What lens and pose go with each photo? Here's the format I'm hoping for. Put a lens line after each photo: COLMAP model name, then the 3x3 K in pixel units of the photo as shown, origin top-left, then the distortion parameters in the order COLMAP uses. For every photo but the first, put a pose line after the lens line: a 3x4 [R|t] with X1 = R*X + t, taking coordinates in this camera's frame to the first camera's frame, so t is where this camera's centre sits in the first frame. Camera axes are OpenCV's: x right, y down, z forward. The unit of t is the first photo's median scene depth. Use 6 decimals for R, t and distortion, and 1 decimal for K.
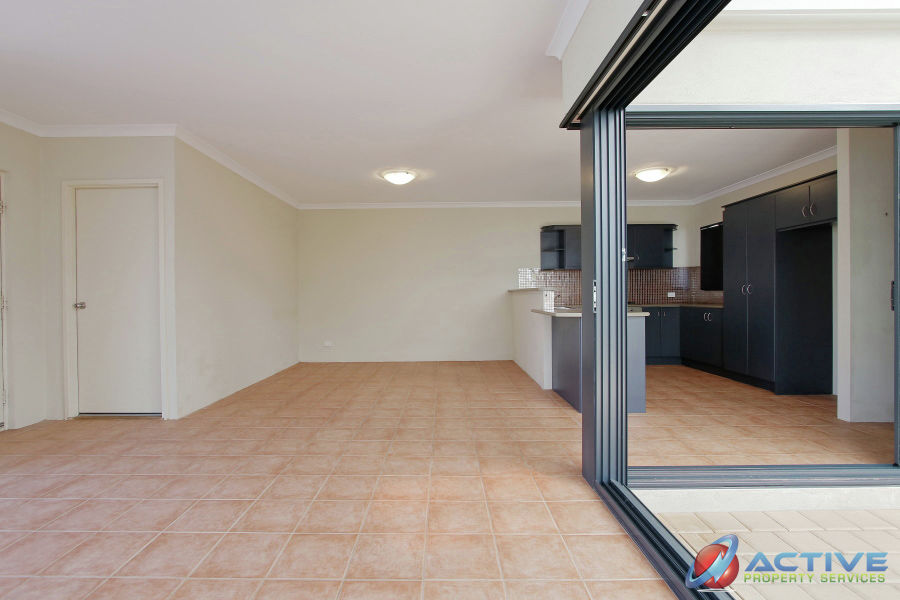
lens RADIAL K [[414.9, 0, 448.3], [0, 414.9, 303.5], [0, 0, 1]] dist [-0.012700, 0.000726]
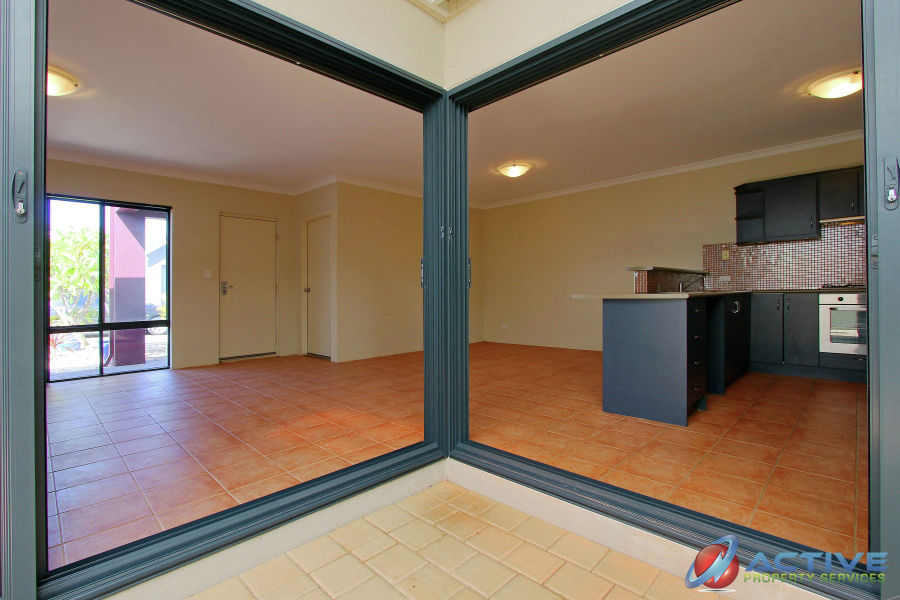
lens RADIAL K [[414.9, 0, 430.2], [0, 414.9, 288.2], [0, 0, 1]] dist [-0.012700, 0.000726]
pose [[0.705873, -0.010443, -0.708261, 0.775462], [-0.002875, 0.999841, -0.017607, 0.030085], [0.708332, 0.014464, 0.705731, 0.155310]]
